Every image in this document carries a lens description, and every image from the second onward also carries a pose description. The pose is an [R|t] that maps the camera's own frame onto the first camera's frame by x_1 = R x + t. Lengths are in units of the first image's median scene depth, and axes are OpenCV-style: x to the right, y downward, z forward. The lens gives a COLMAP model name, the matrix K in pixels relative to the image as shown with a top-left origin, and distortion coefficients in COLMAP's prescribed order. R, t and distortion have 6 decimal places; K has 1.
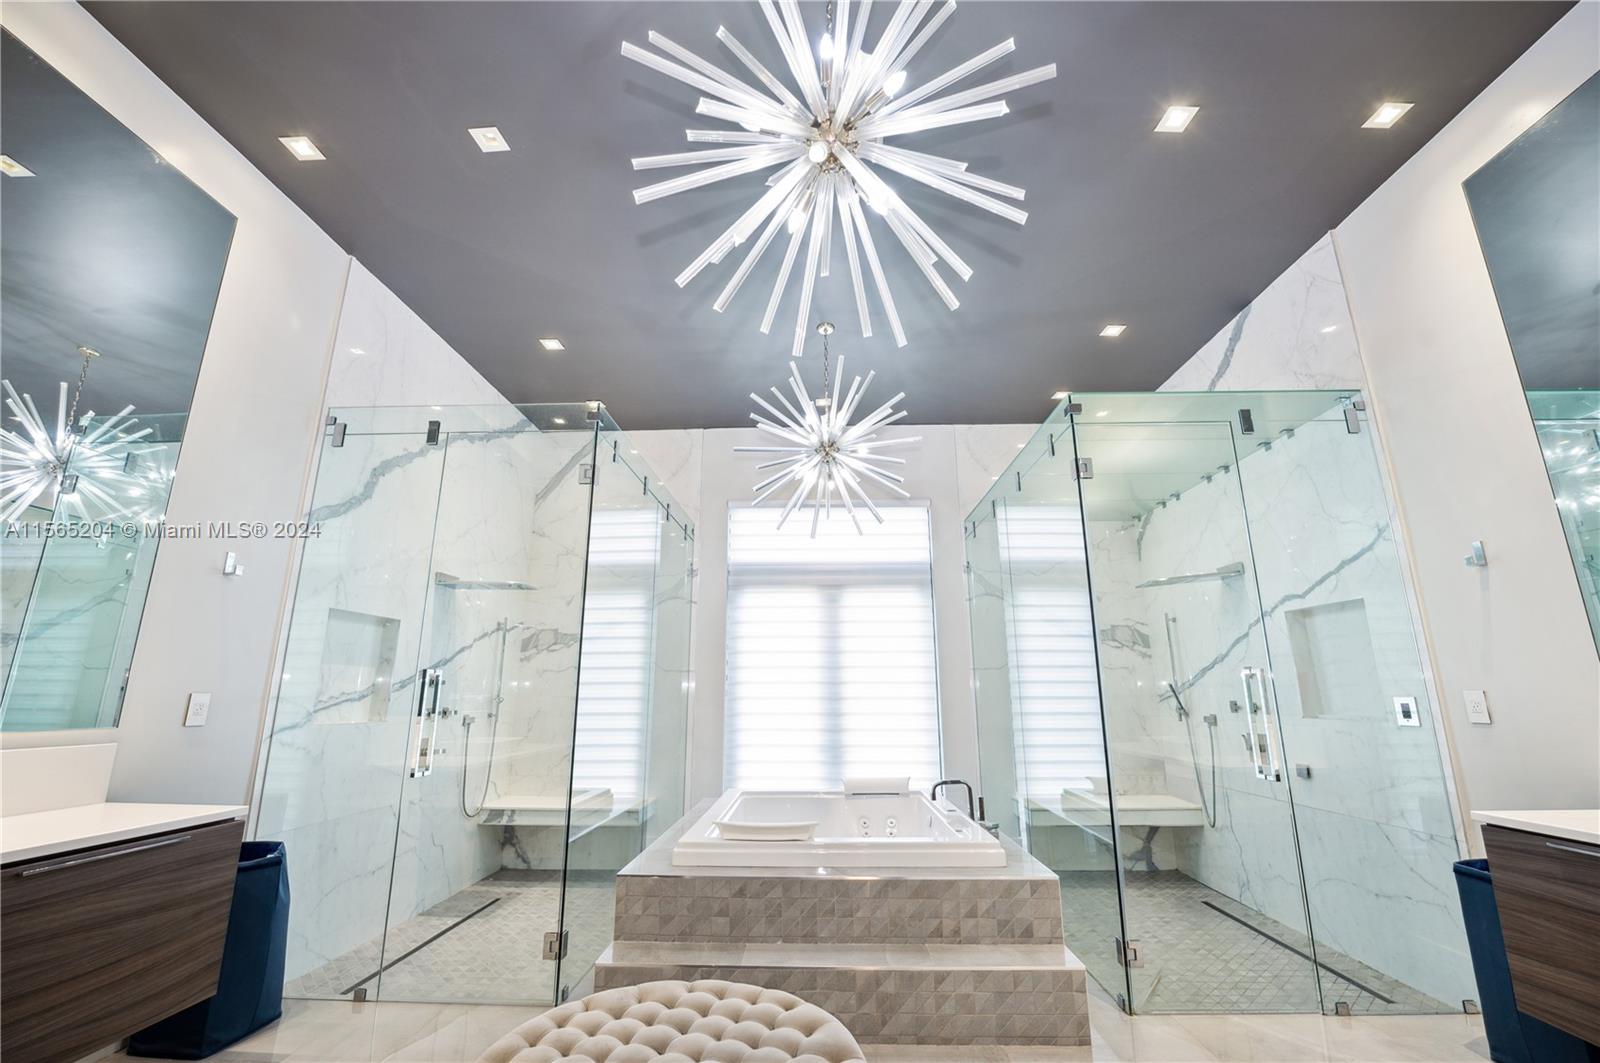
lens RADIAL K [[702.4, 0, 809.0], [0, 702.4, 532.5], [0, 0, 1]] dist [0.000354, 0.000252]
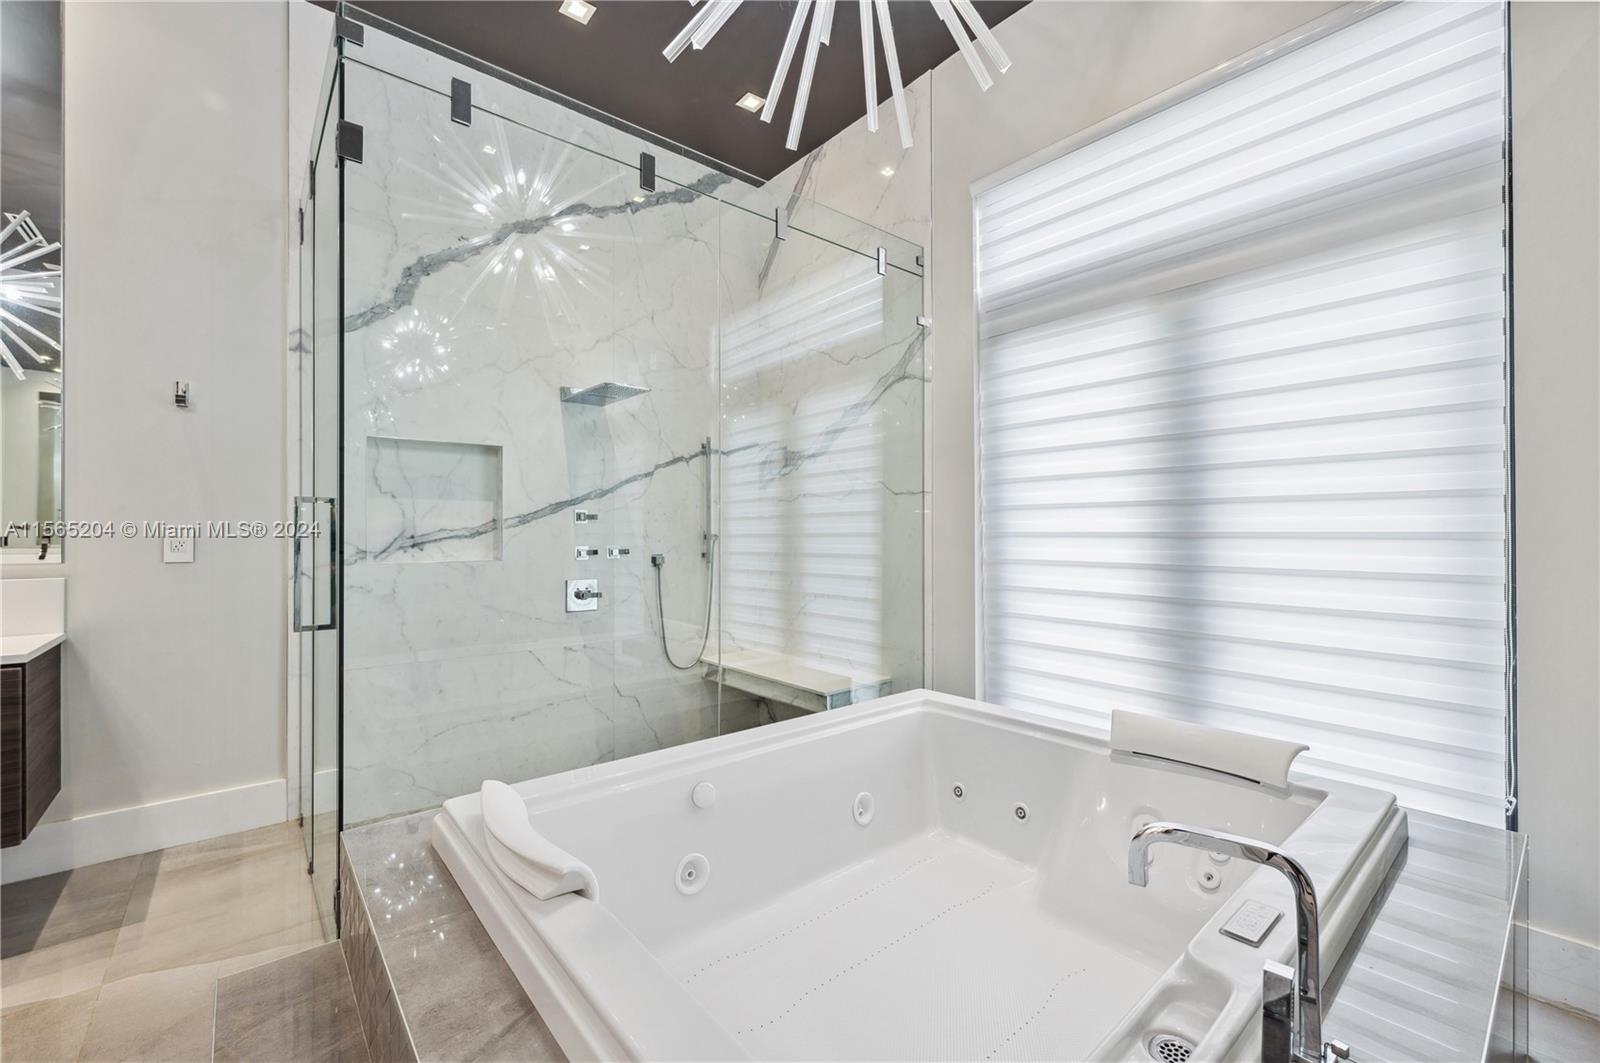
lens RADIAL K [[669.0, 0, 810.0], [0, 669.0, 535.9], [0, 0, 1]] dist [0.001236, -0.000283]
pose [[0.653508, 0.001531, -0.756918, 0.243487], [0.172626, 0.973343, 0.151010, 0.148361], [0.736972, -0.229350, 0.635823, 0.628929]]
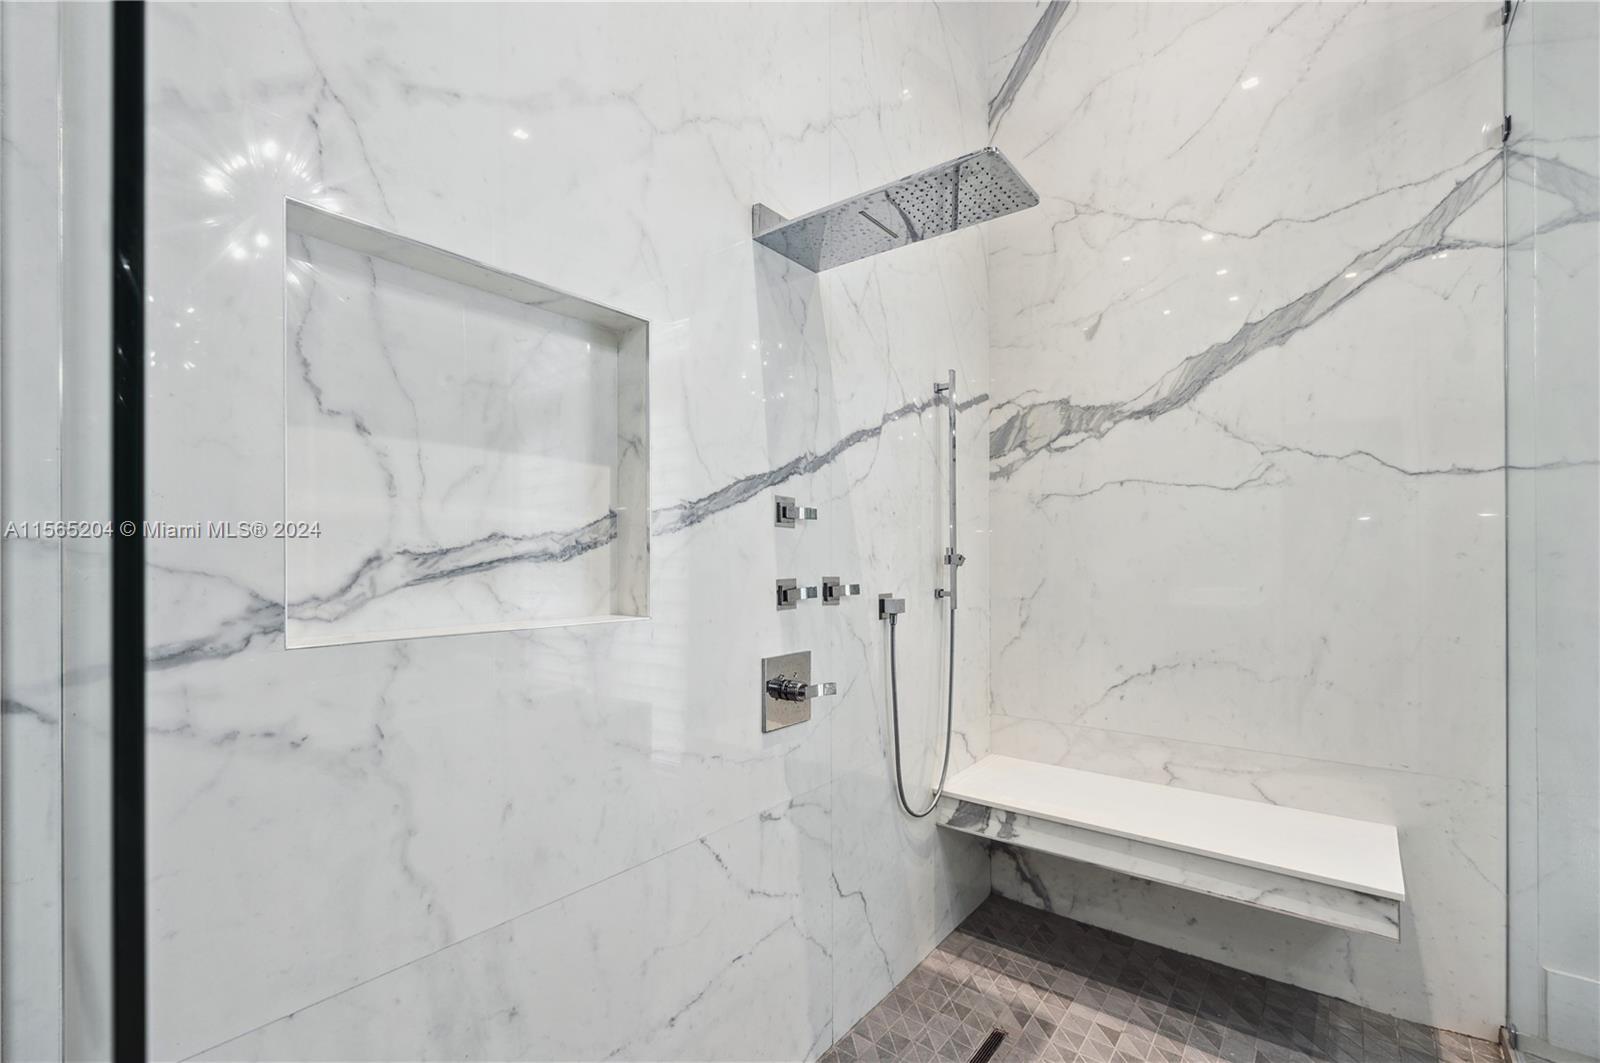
lens RADIAL K [[669.0, 0, 793.2], [0, 669.0, 563.8], [0, 0, 1]] dist [0.001236, -0.000283]
pose [[0.800400, -0.001161, -0.599465, -0.291737], [0.139161, 0.973040, 0.183922, 0.160901], [0.583090, -0.230633, 0.778983, 0.660354]]
